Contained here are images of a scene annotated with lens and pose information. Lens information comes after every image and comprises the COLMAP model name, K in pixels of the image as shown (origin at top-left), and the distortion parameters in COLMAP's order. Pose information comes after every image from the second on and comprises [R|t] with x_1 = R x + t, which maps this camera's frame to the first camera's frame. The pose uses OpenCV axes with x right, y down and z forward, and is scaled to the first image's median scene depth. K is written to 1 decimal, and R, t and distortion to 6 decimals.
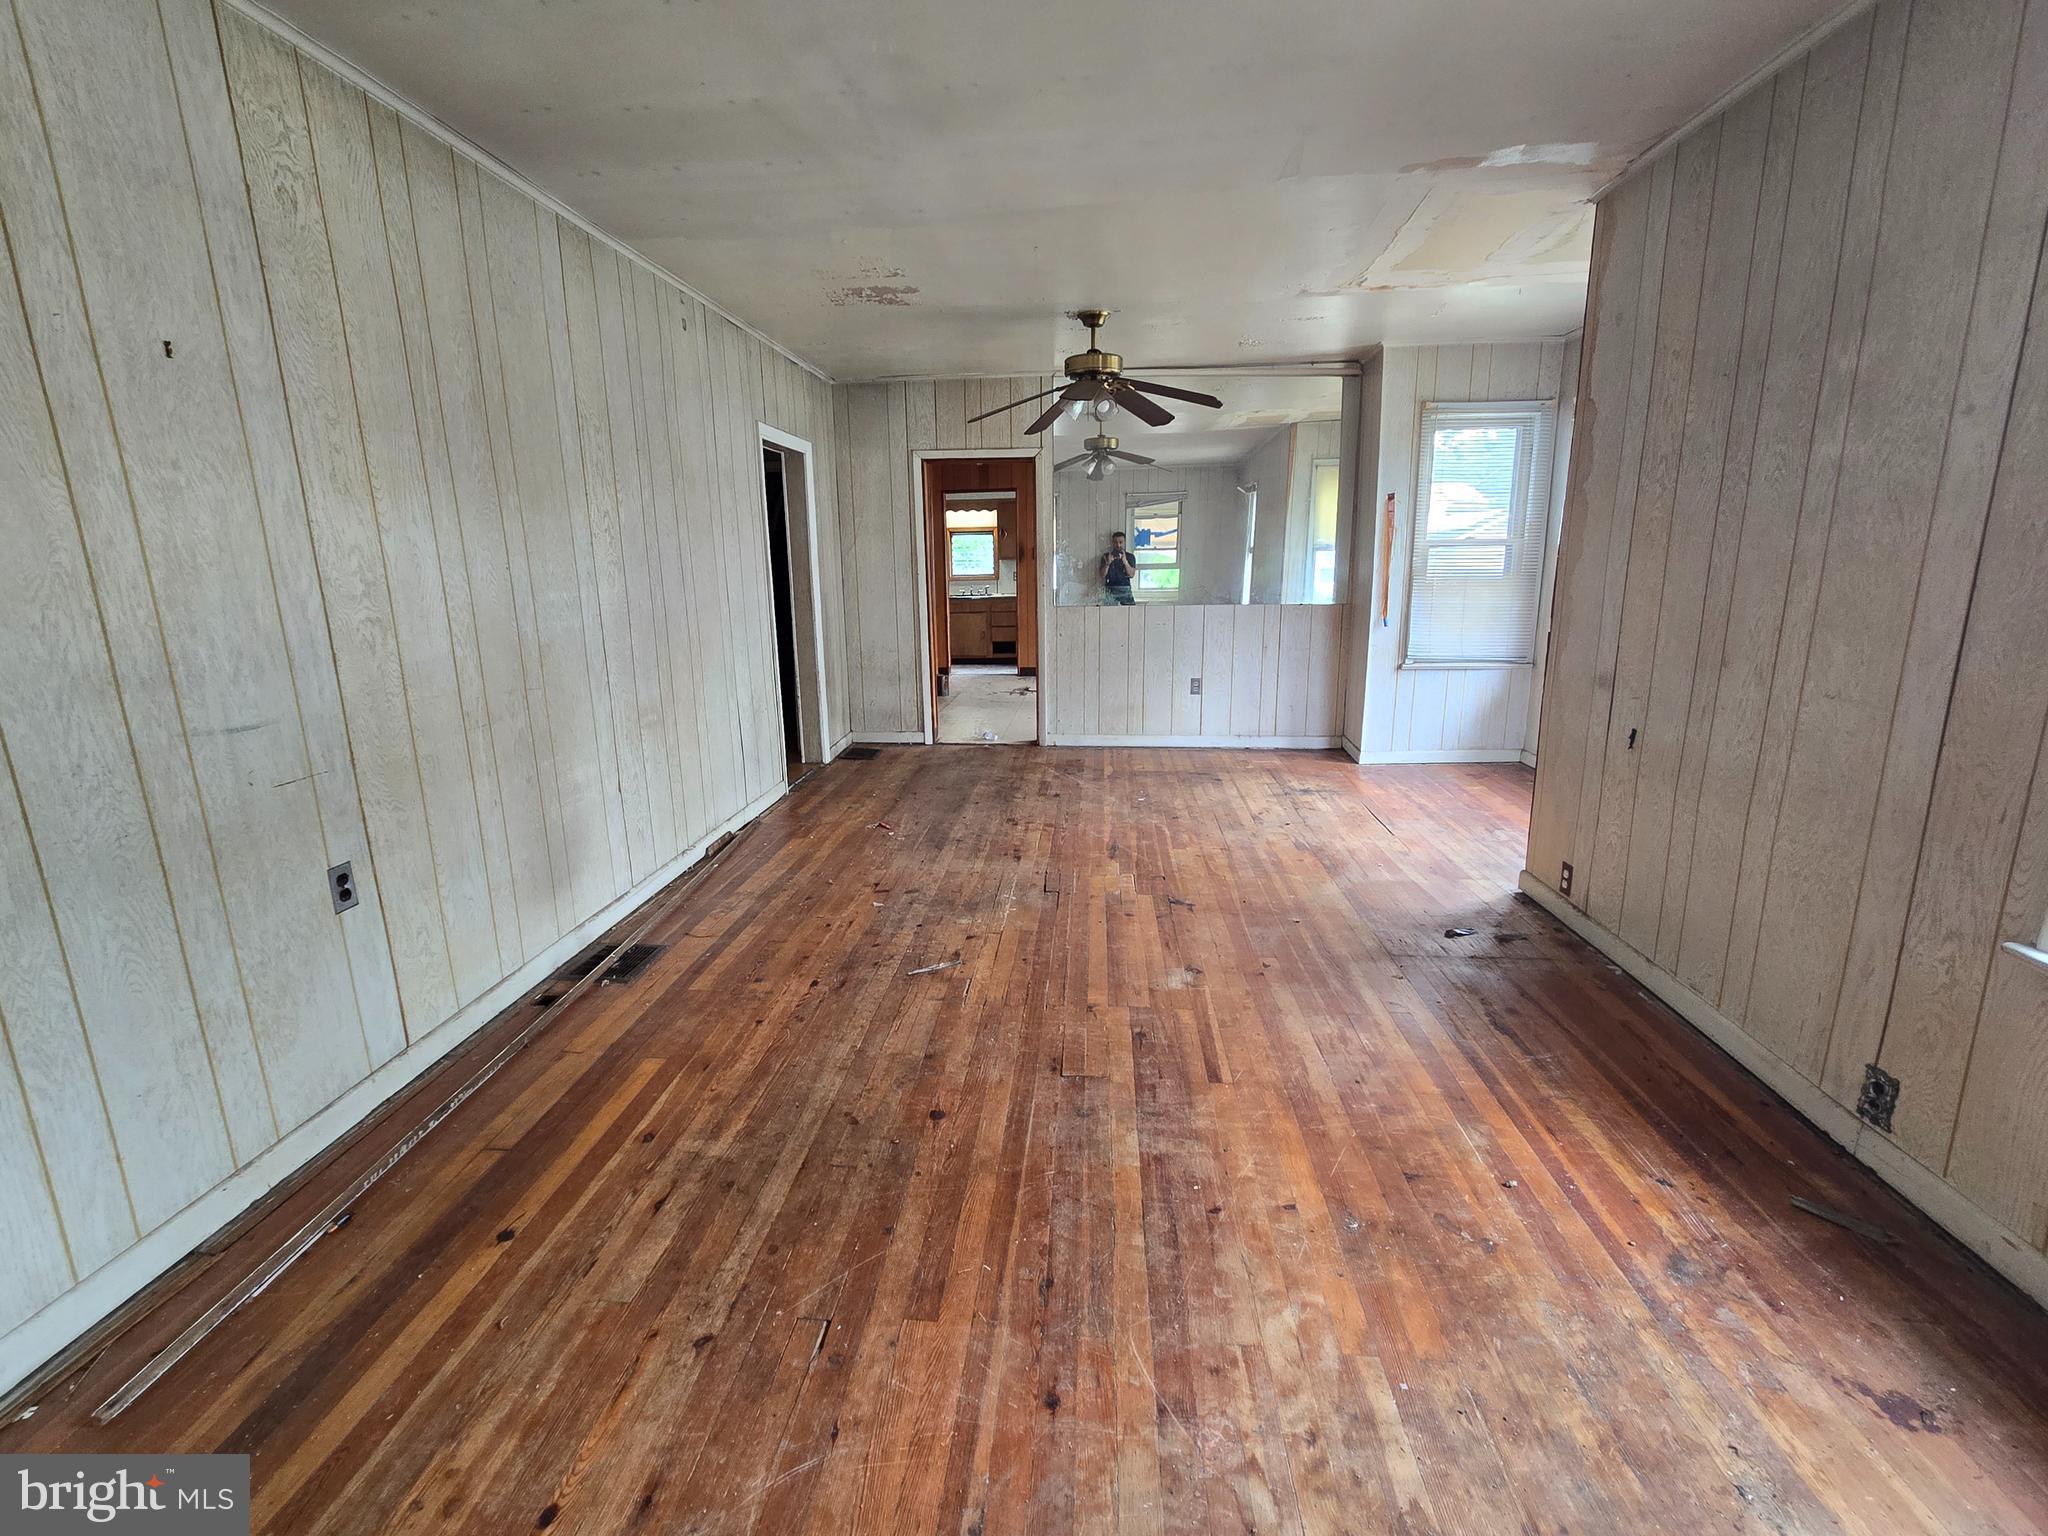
lens RADIAL K [[932.9, 0, 1018.6], [0, 932.9, 769.5], [0, 0, 1]] dist [-0.000369, 0.000878]
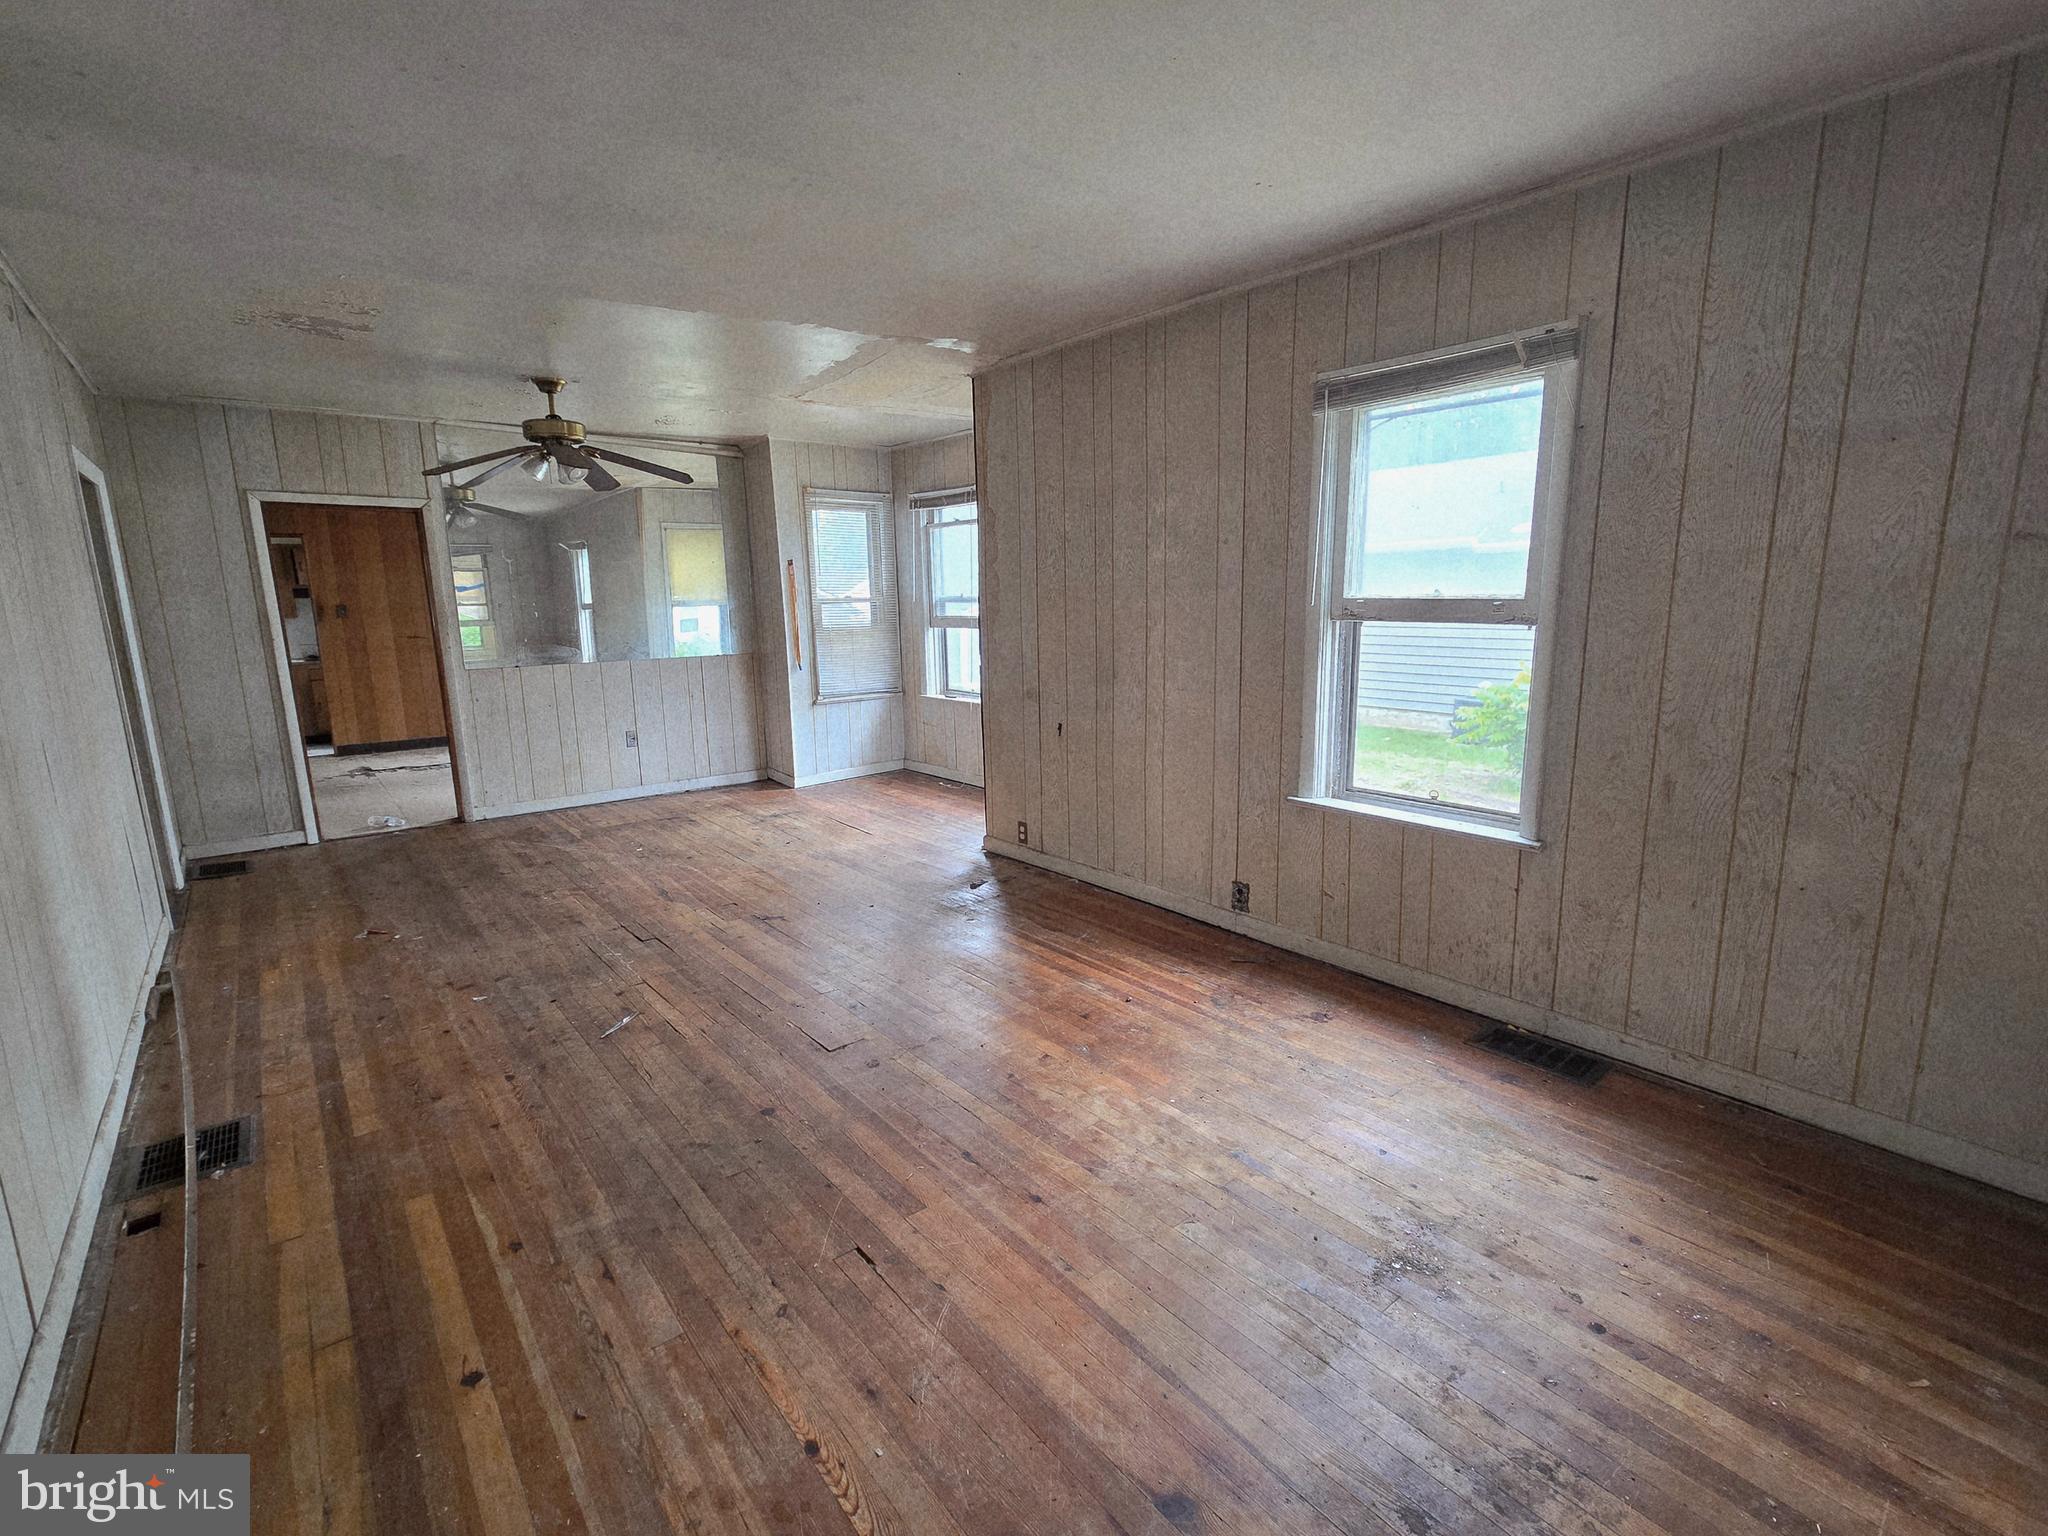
lens RADIAL K [[914.3, 0, 1024.0], [0, 914.3, 768.0], [0, 0, 1]] dist [0.000400, 0.000898]
pose [[0.708151, -0.130513, 0.693894, -0.449433], [0.165029, 0.986141, 0.017061, -0.006561], [-0.686504, 0.102431, 0.719875, -0.041779]]
